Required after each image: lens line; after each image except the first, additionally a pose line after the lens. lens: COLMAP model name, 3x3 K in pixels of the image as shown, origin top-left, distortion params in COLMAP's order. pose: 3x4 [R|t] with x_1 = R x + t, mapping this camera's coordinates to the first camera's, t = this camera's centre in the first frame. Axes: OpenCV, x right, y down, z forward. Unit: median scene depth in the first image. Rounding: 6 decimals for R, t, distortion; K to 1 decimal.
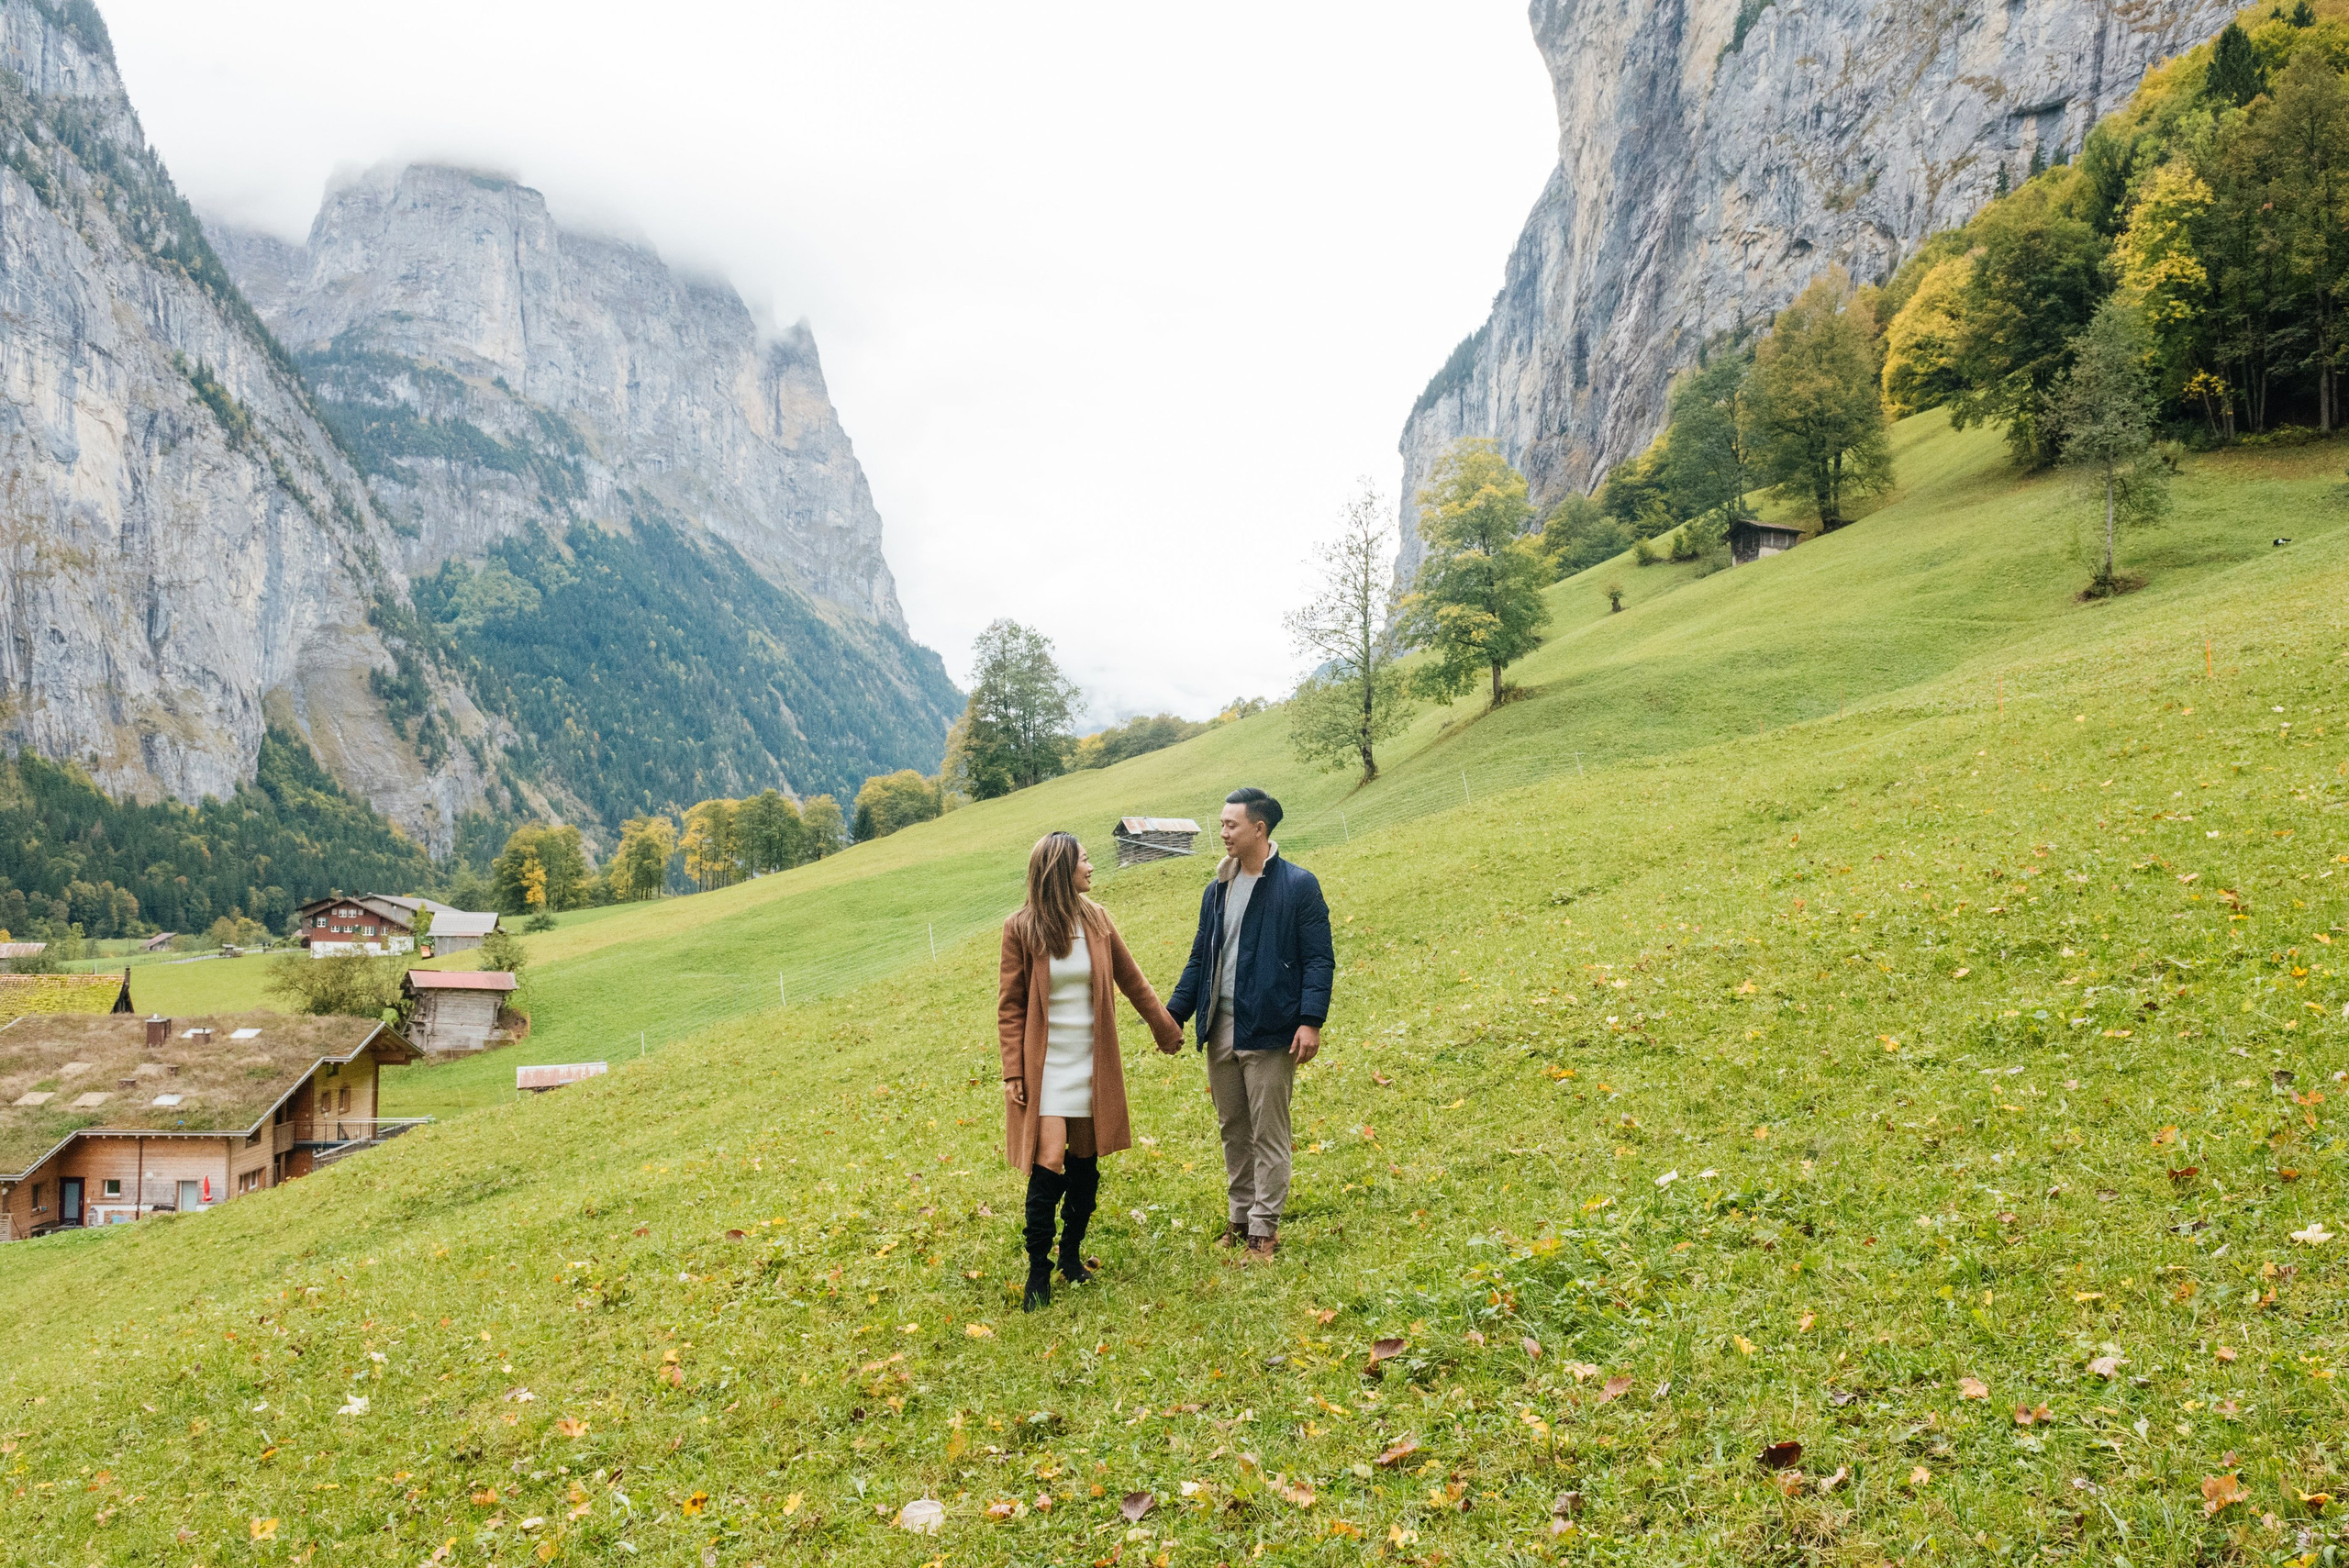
lens RADIAL K [[1602.3, 0, 1176.8], [0, 1602.3, 801.4], [0, 0, 1]] dist [-0.050564, -0.002847]
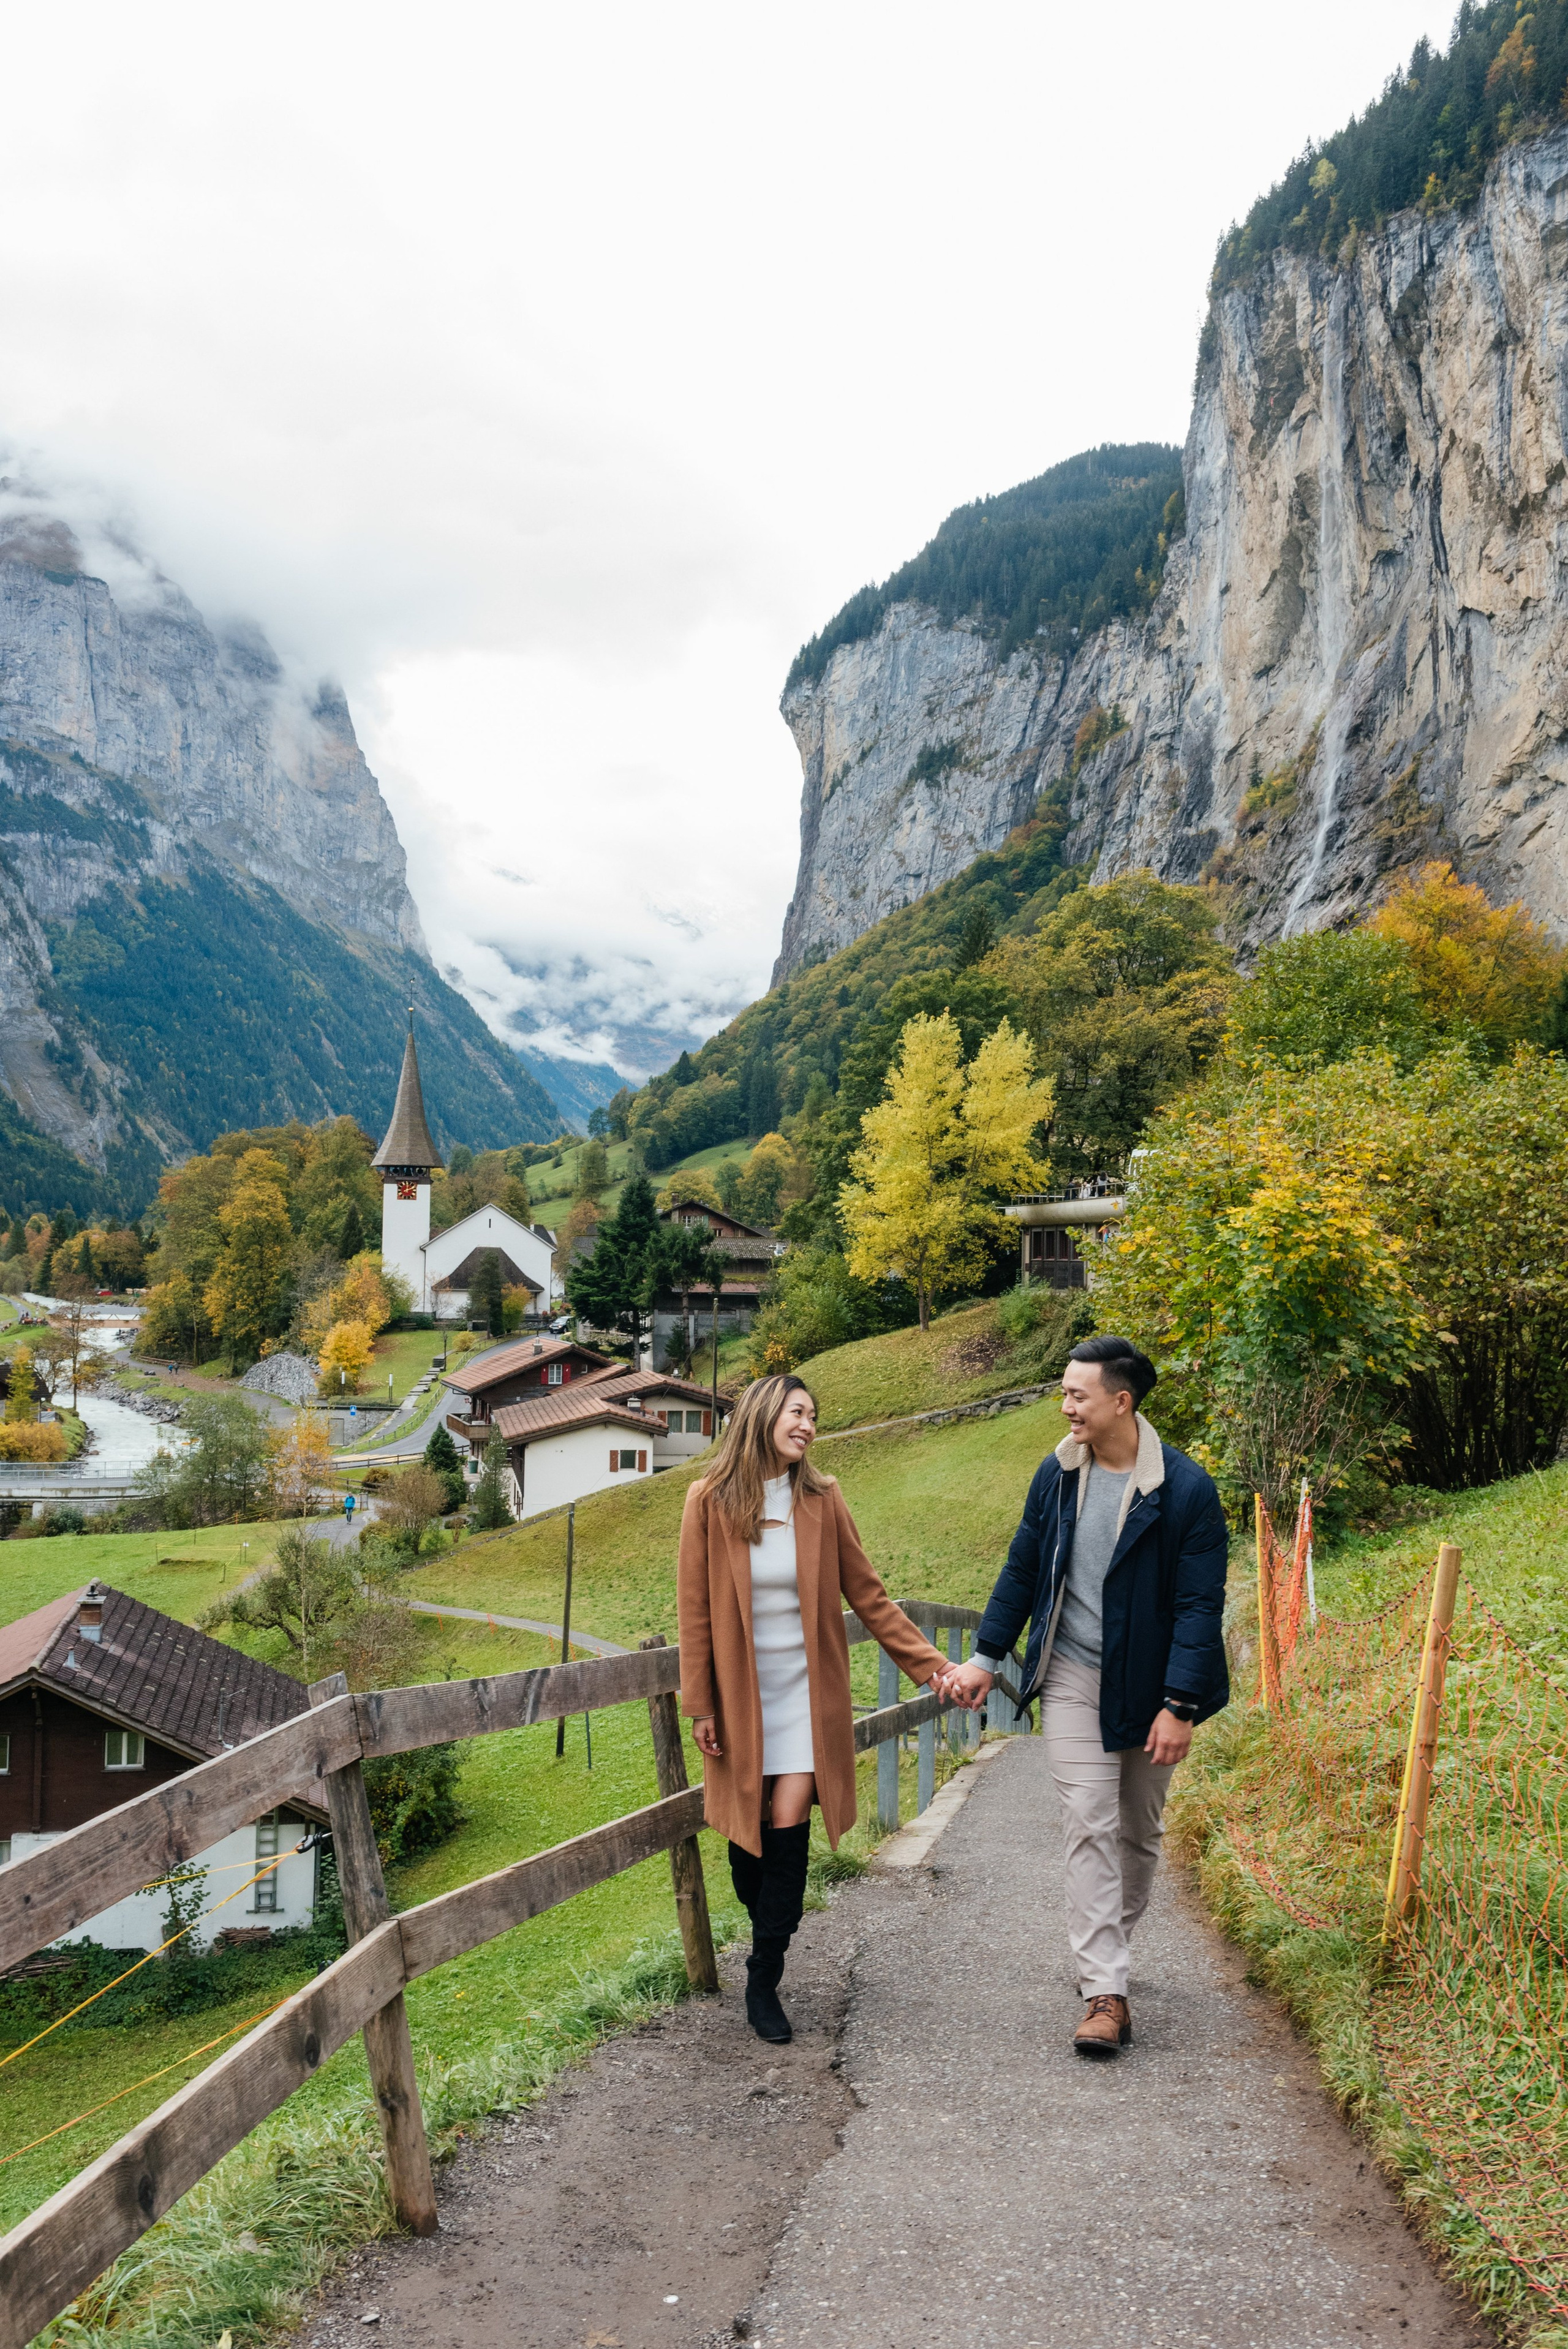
lens RADIAL K [[1996.2, 0, 769.8], [0, 1996.2, 1182.5], [0, 0, 1]] dist [-0.010426, -0.005048]
pose [[0.999940, 0.009676, 0.005138, 0.076722], [-0.009941, 0.998478, 0.054242, -0.039605], [-0.004605, -0.054290, 0.998515, -0.489108]]
